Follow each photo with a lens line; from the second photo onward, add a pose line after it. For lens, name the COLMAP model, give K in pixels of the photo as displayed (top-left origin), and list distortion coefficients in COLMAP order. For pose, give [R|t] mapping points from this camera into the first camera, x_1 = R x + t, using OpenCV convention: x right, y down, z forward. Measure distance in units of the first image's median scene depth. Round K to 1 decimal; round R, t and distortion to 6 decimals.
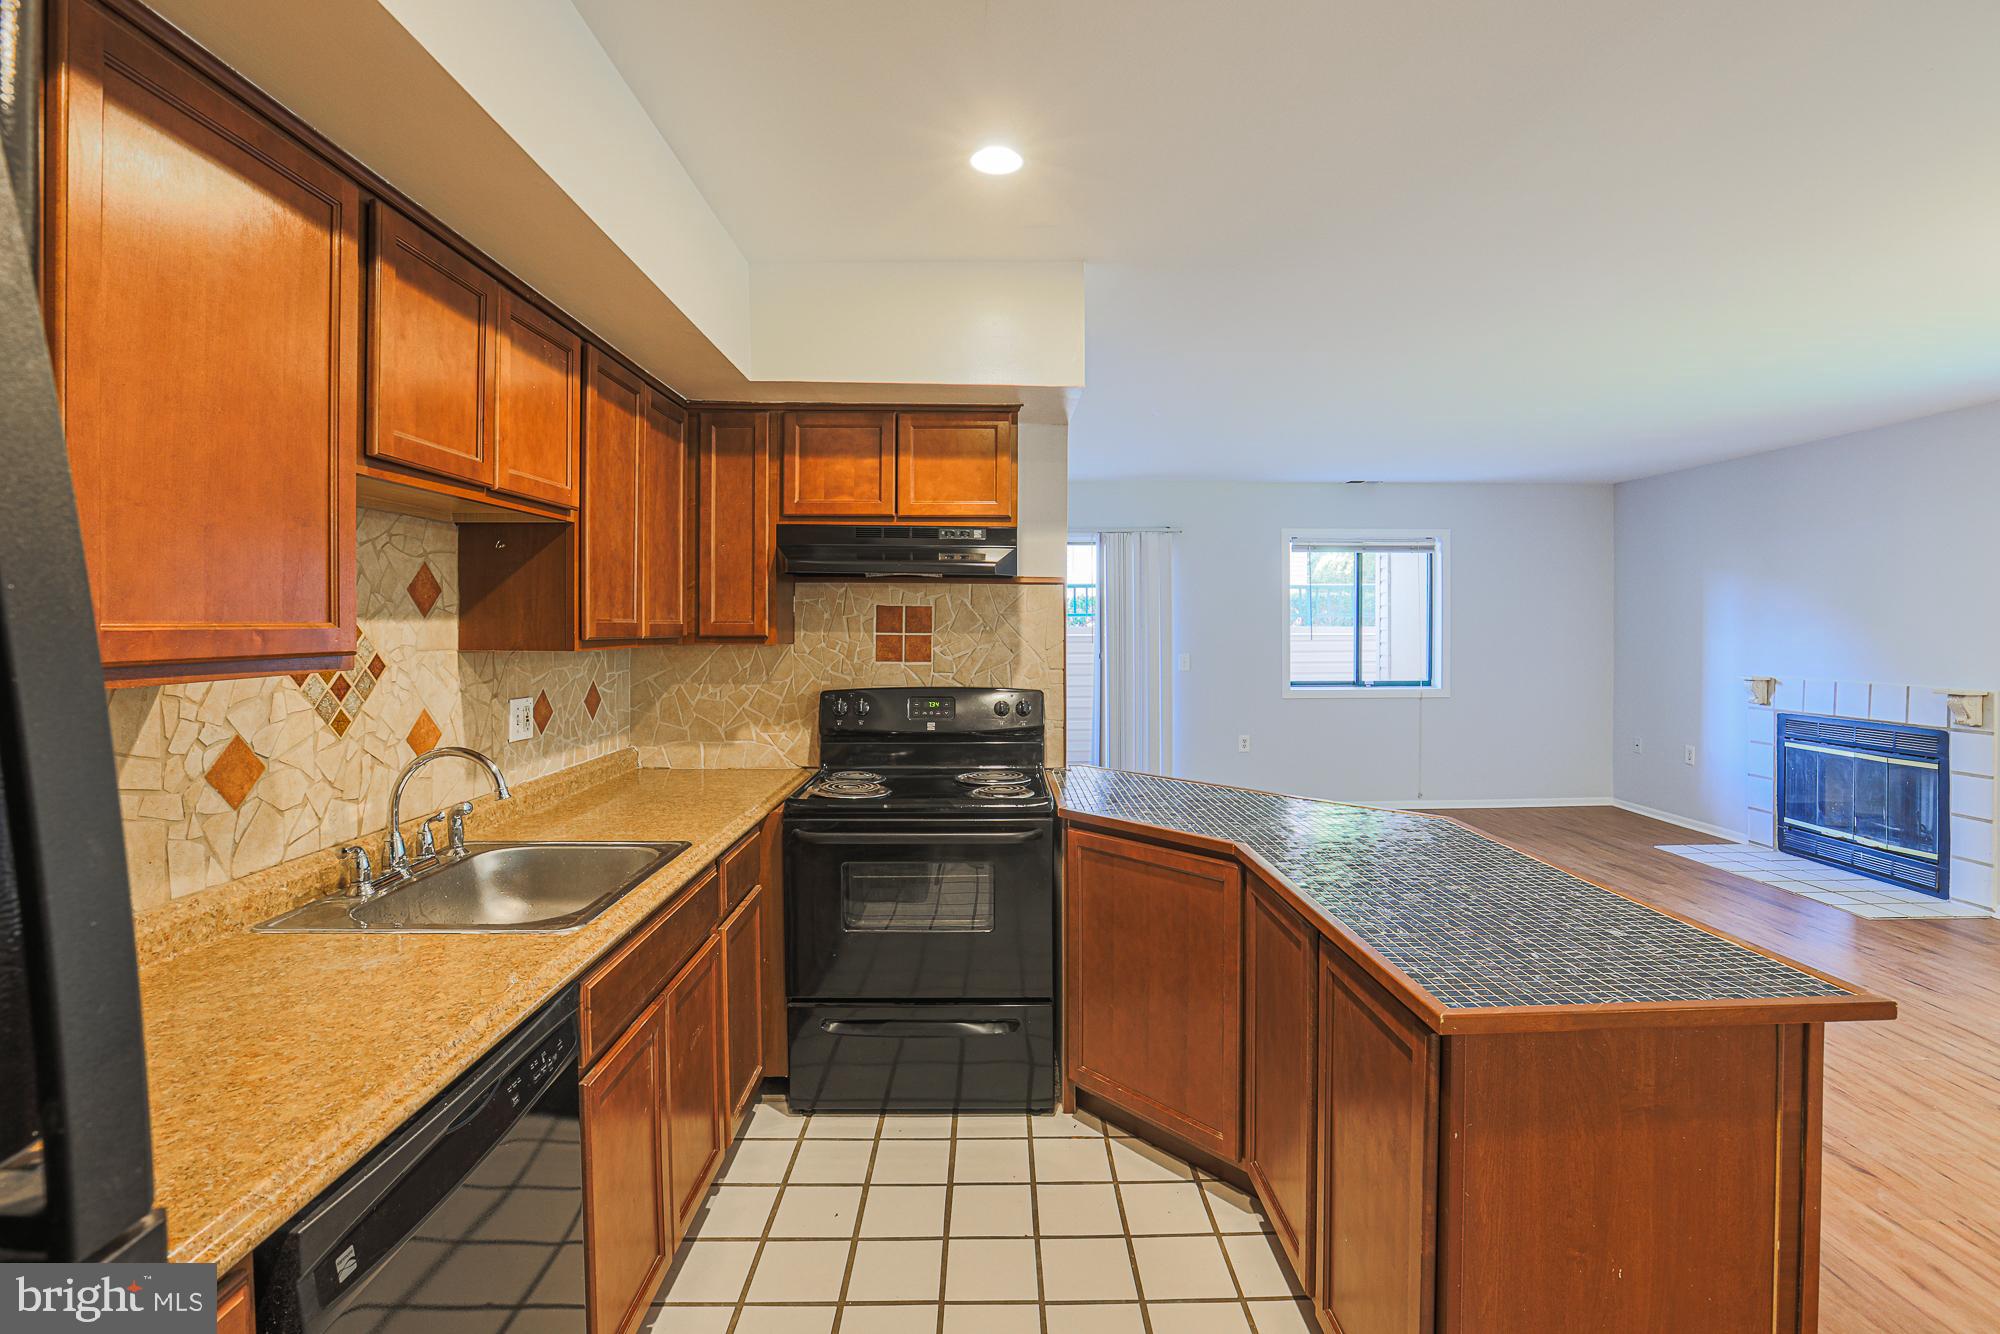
lens RADIAL K [[936.2, 0, 1001.1], [0, 936.2, 633.2], [0, 0, 1]] dist [-0.051117, 0.017138]
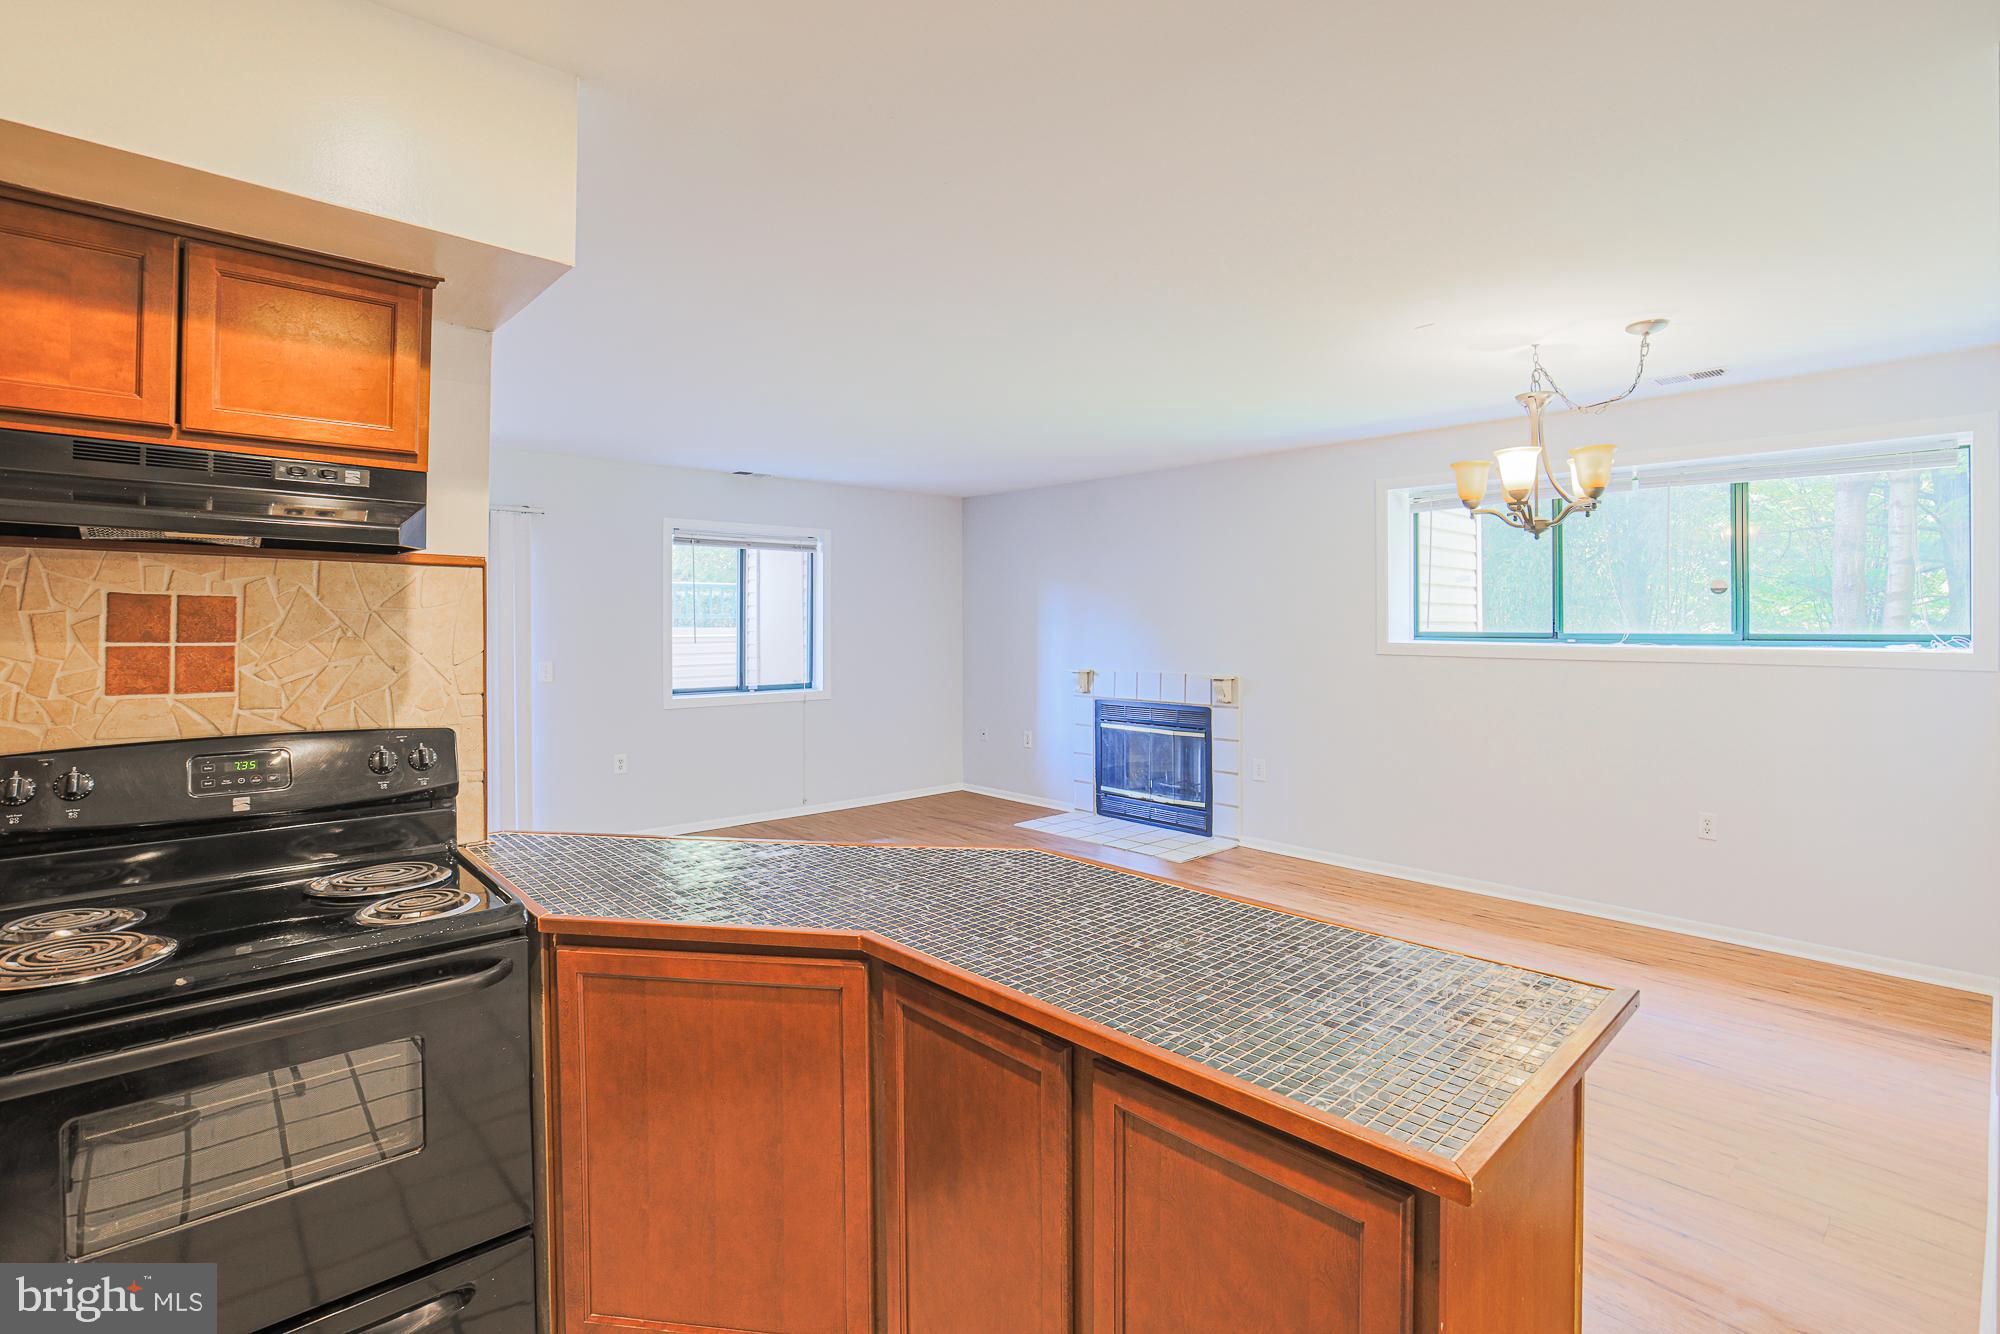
lens RADIAL K [[936.2, 0, 1009.1], [0, 936.2, 621.2], [0, 0, 1]] dist [-0.051117, 0.017138]
pose [[0.745365, 0.003069, 0.666650, -0.102253], [0.006100, 0.999916, -0.011423, -0.003955], [-0.666629, 0.012581, 0.745284, 0.284658]]
